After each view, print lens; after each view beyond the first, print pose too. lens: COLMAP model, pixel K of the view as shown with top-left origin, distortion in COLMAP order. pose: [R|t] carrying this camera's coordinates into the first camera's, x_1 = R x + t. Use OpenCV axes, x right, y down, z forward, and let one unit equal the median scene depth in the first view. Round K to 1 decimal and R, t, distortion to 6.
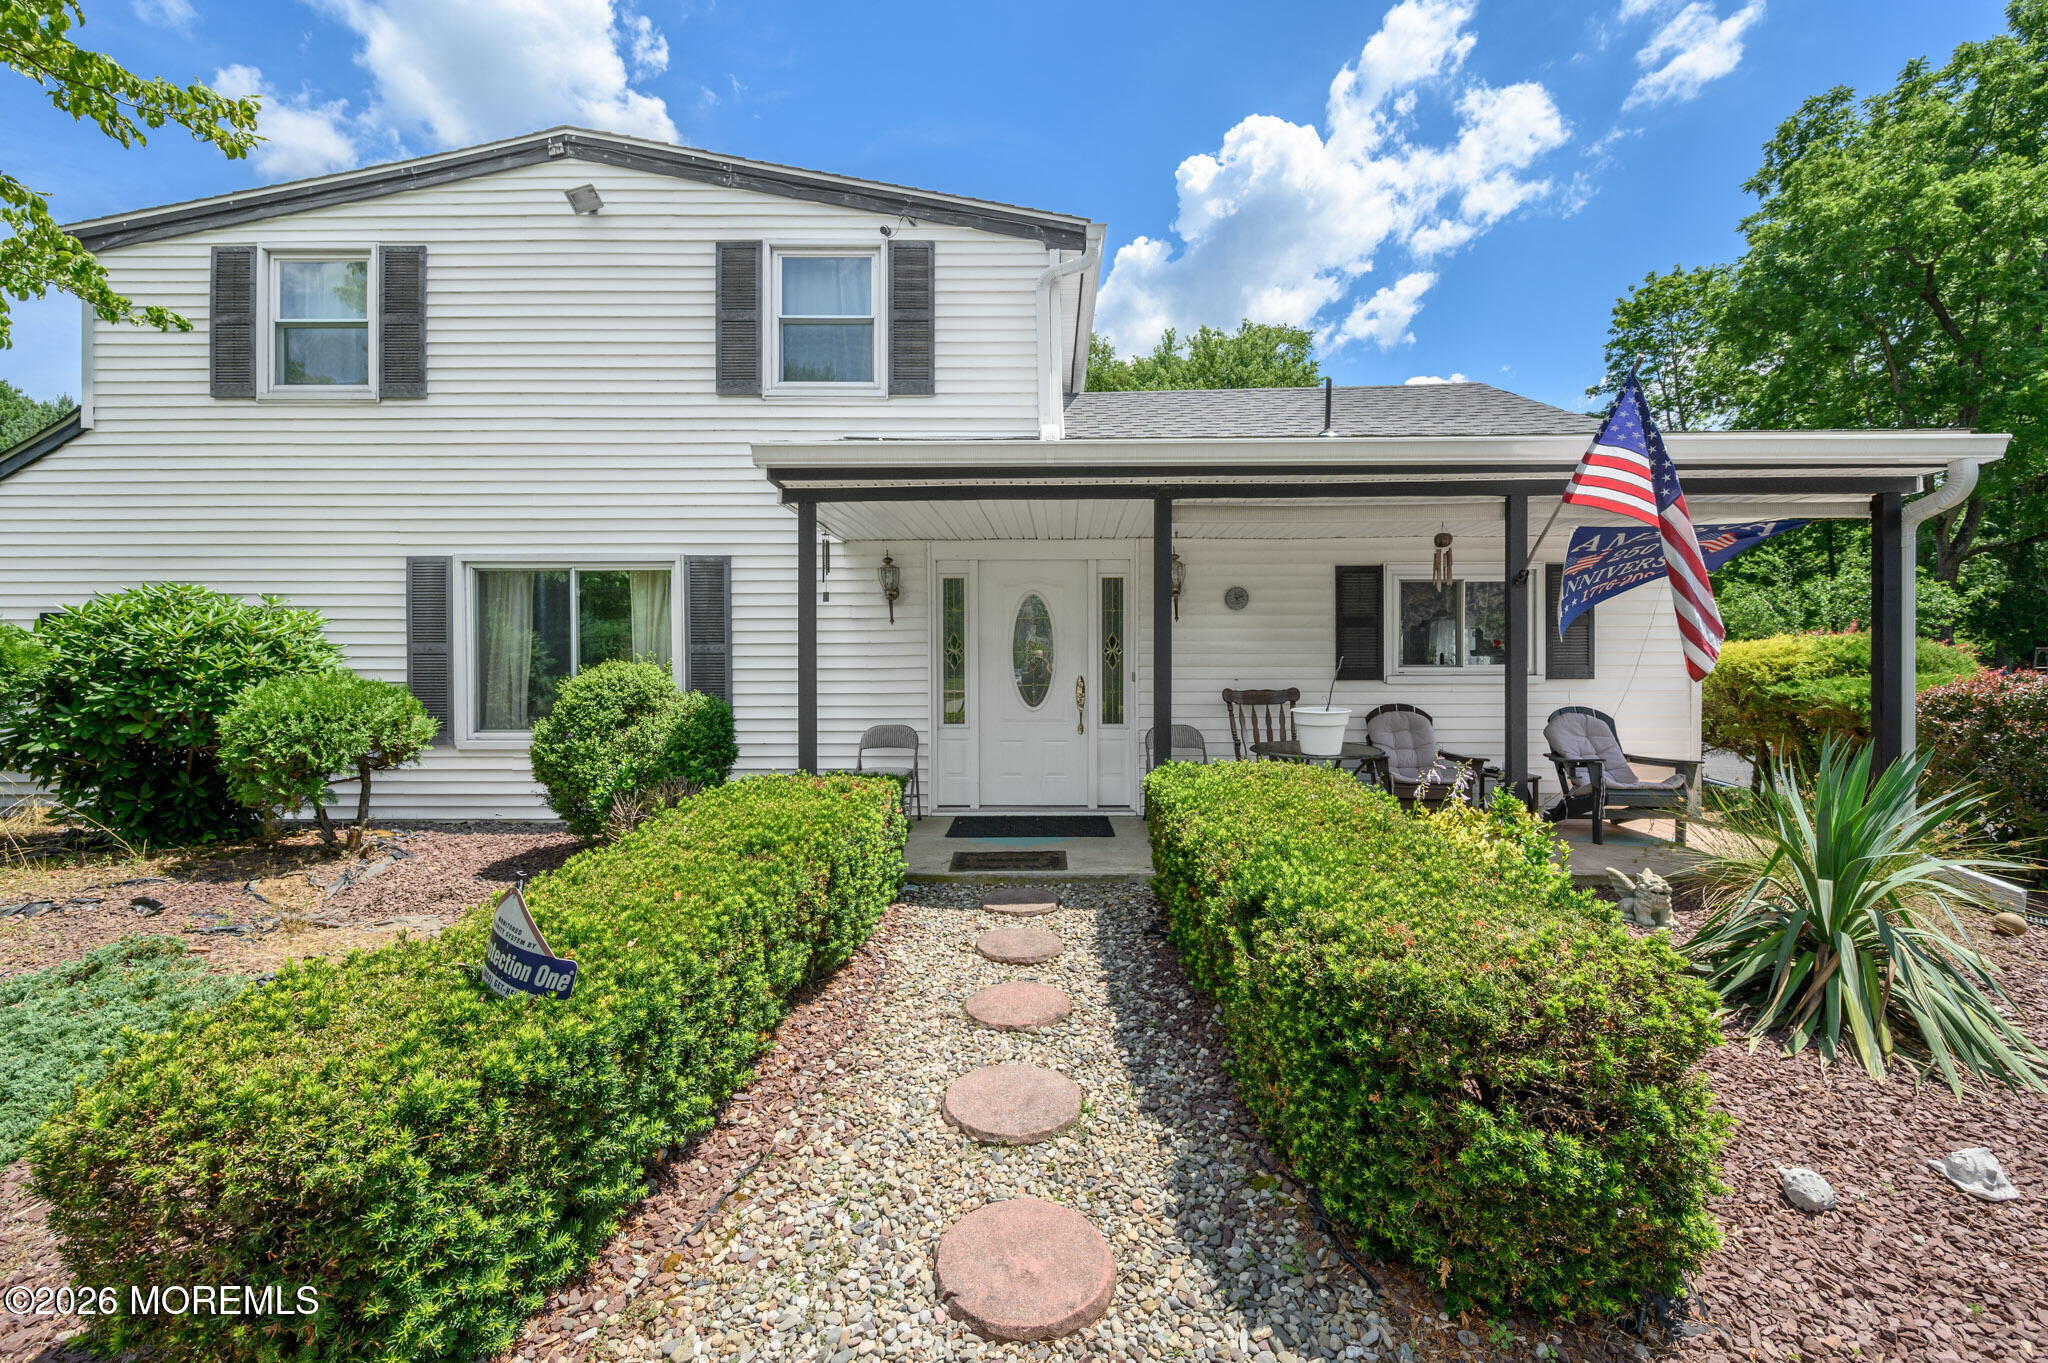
lens RADIAL K [[854.1, 0, 1021.5], [0, 854.1, 674.3], [0, 0, 1]] dist [0.000908, -0.001234]
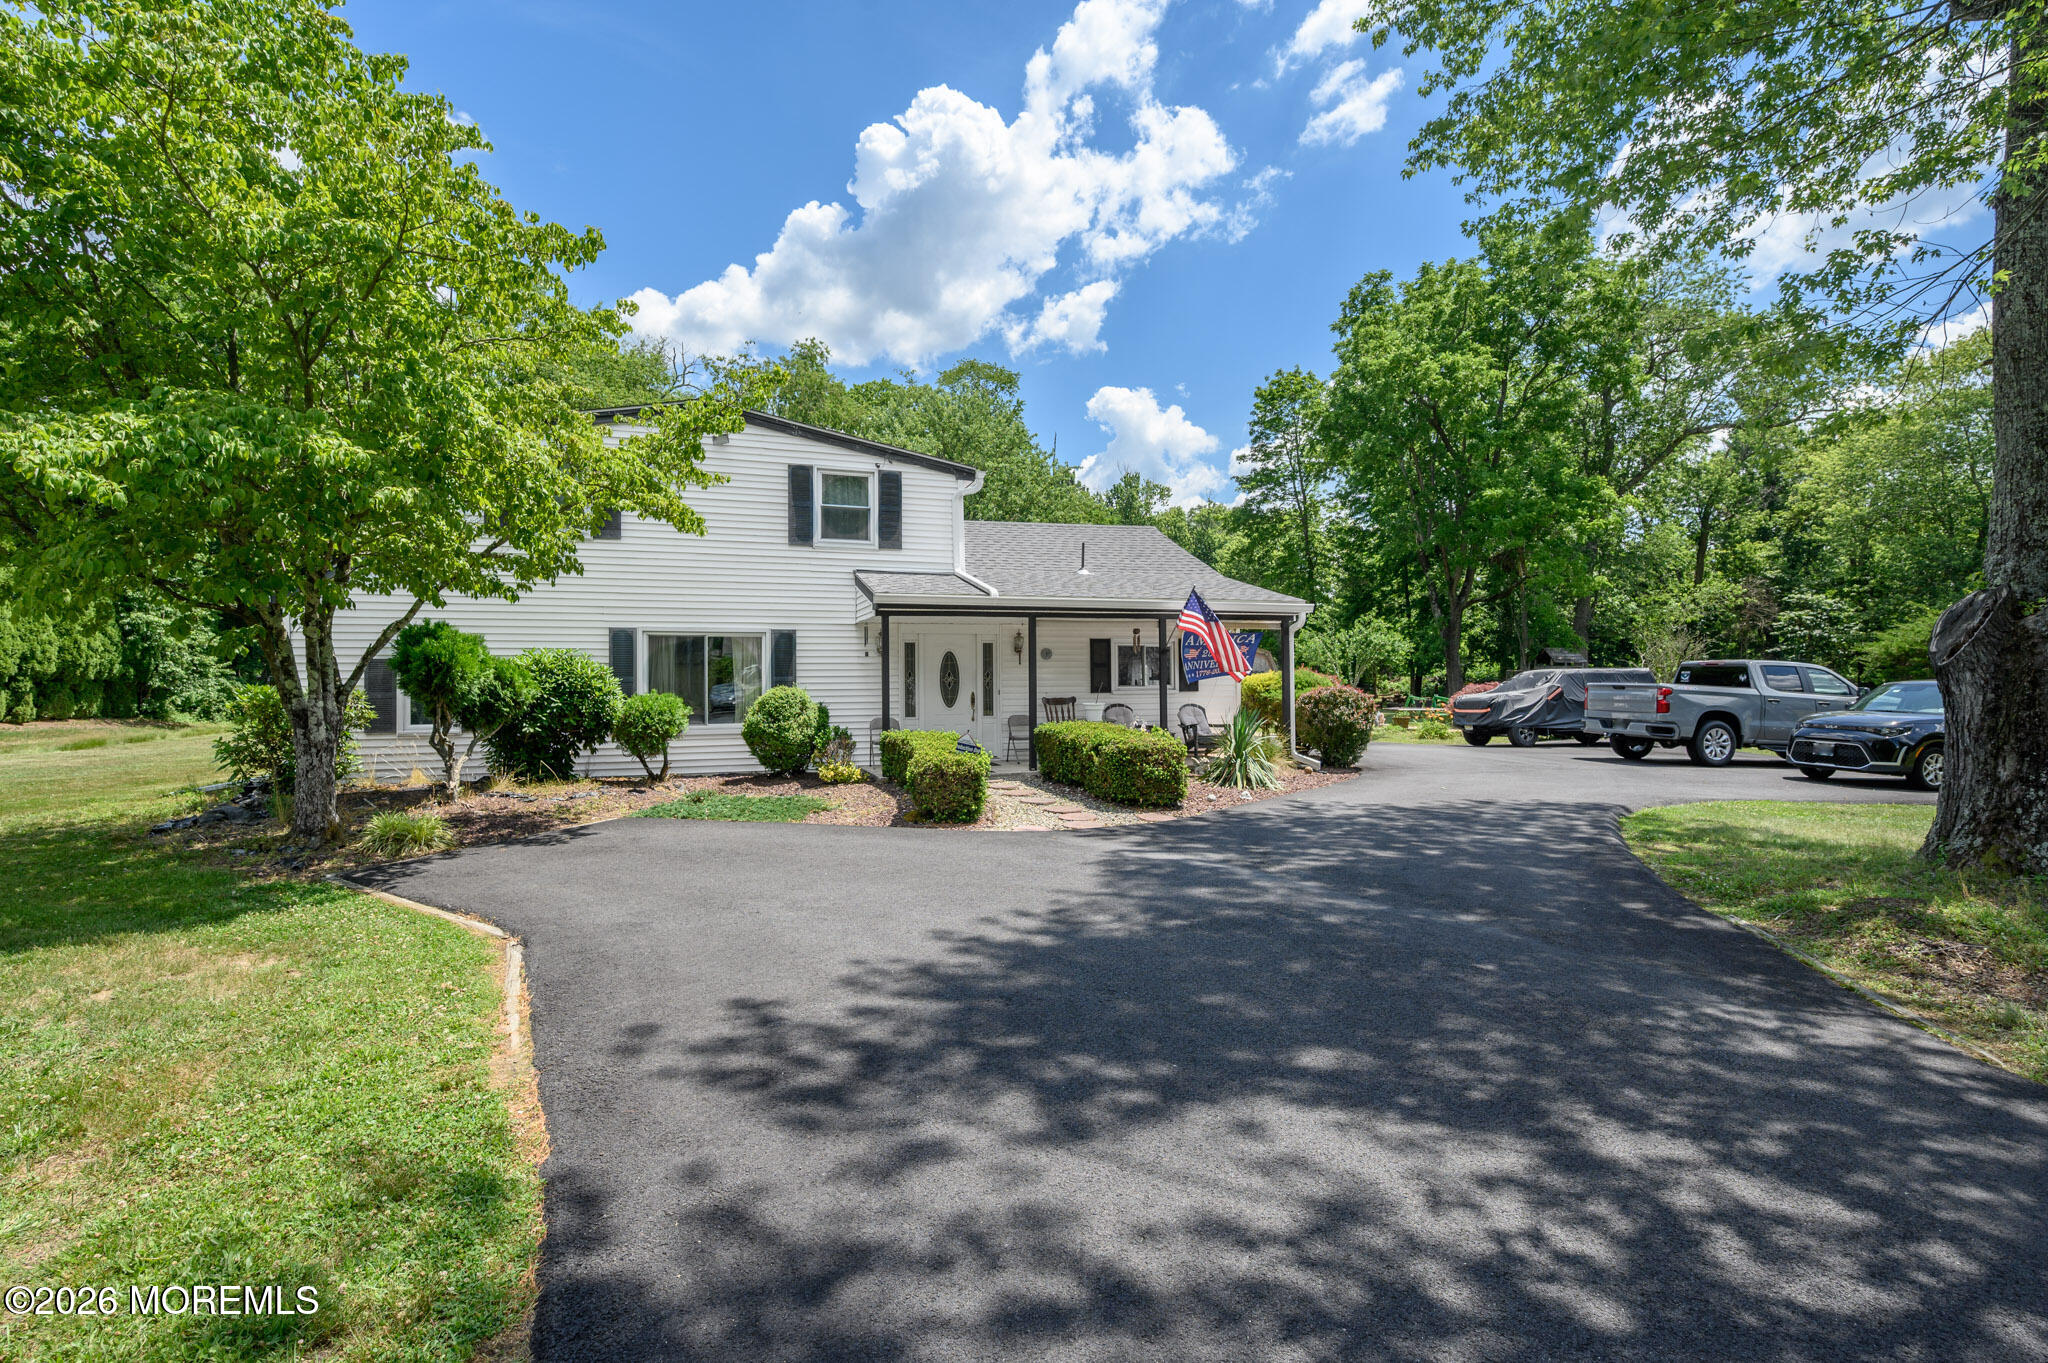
lens RADIAL K [[1000.8, 0, 1019.7], [0, 1000.8, 669.6], [0, 0, 1]] dist [0.000933, -0.000041]
pose [[0.940126, -0.000547, 0.340826, -0.631965], [0.009818, 0.999627, -0.025480, 0.010731], [-0.340685, 0.027301, 0.939781, -1.248440]]
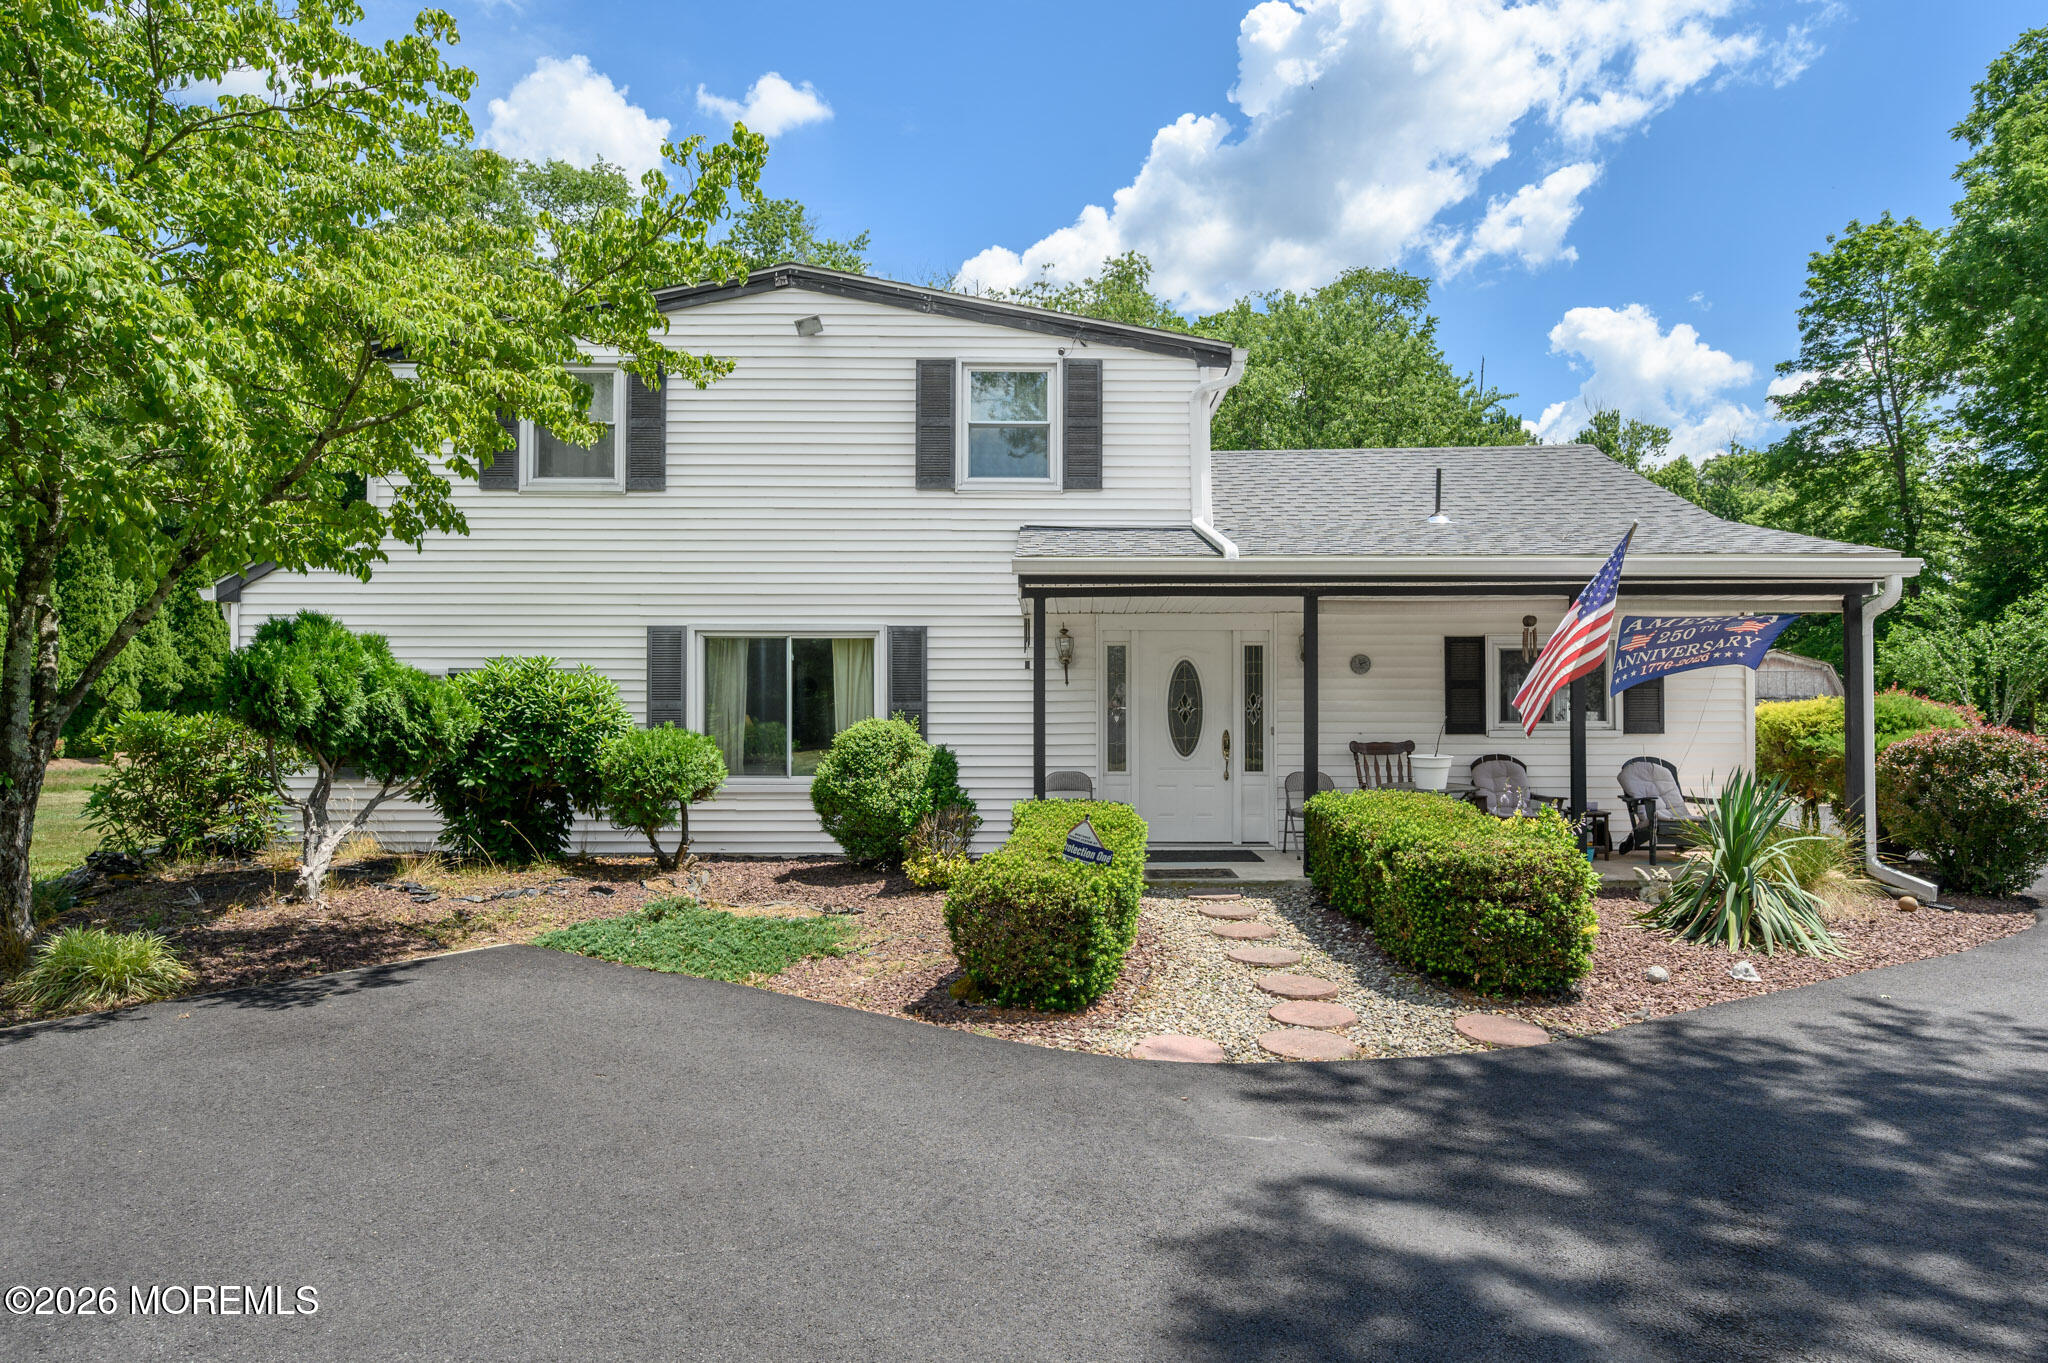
lens RADIAL K [[1228.8, 0, 1020.3], [0, 1228.8, 697.8], [0, 0, 1]] dist [0.000275, 0.001344]
pose [[0.999981, 0.002314, 0.005656, -0.223201], [-0.002187, 0.999746, -0.022409, -0.003606], [-0.005706, 0.022396, 0.999733, -0.678374]]
